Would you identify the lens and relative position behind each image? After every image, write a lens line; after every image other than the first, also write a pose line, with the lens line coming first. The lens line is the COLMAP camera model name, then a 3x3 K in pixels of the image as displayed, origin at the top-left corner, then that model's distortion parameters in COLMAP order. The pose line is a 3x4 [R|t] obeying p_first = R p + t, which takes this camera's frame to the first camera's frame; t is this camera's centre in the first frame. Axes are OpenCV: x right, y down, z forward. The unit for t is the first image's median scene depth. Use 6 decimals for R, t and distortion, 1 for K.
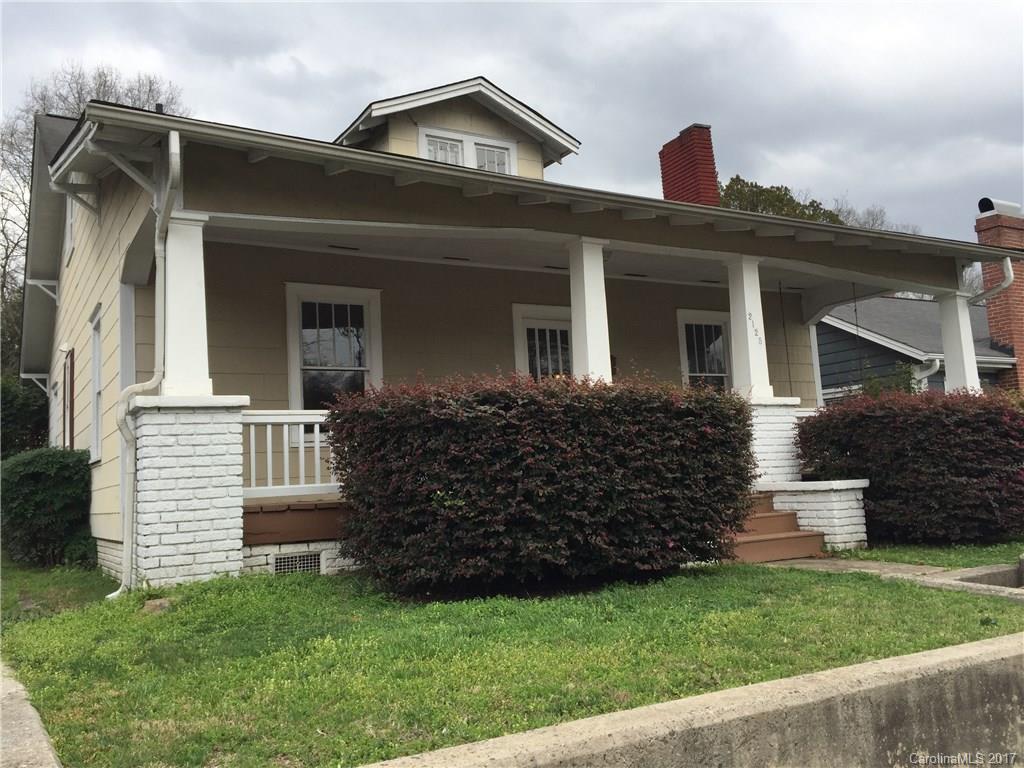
lens RADIAL K [[878.2, 0, 512.0], [0, 878.2, 384.0], [0, 0, 1]] dist [0.093591, -0.124629]
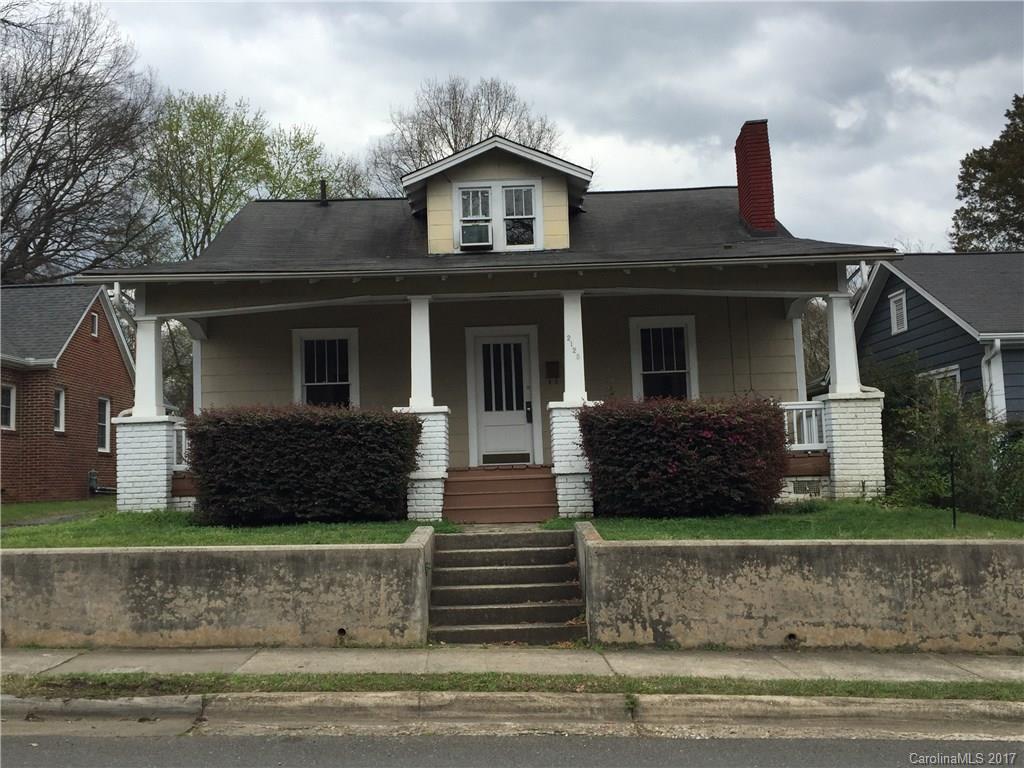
lens RADIAL K [[1016.4, 0, 512.0], [0, 1016.4, 384.0], [0, 0, 1]] dist [0.057115, -0.013487]
pose [[0.859707, -0.018139, -0.510465, 1.456258], [0.042738, 0.998419, 0.036499, -0.103011], [0.508996, -0.053194, 0.859124, -0.481957]]
